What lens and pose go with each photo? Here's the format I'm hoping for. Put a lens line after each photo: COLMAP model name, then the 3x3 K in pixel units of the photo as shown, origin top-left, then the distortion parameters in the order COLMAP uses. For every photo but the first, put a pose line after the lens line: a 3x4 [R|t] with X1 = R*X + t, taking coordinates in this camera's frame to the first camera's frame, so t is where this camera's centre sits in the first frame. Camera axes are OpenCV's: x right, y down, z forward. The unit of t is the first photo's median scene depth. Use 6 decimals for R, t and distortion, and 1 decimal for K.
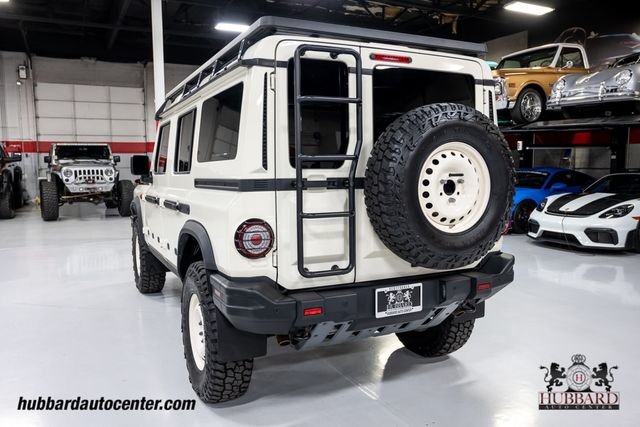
lens RADIAL K [[509.0, 0, 320.0], [0, 509.0, 213.5], [0, 0, 1]] dist [-0.004765, -0.001846]
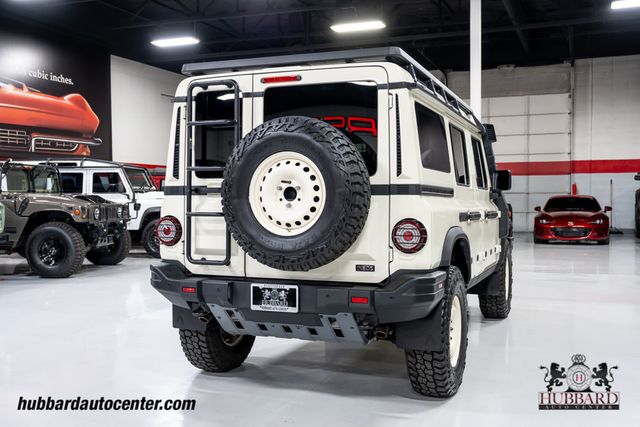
lens RADIAL K [[681.2, 0, 320.0], [0, 681.2, 213.5], [0, 0, 1]] dist [0.006946, 0.006235]
pose [[0.669228, 0.024371, -0.742657, 1.310904], [-0.072573, 0.996827, -0.032685, 0.031237], [0.739504, 0.075771, 0.668874, 0.085317]]
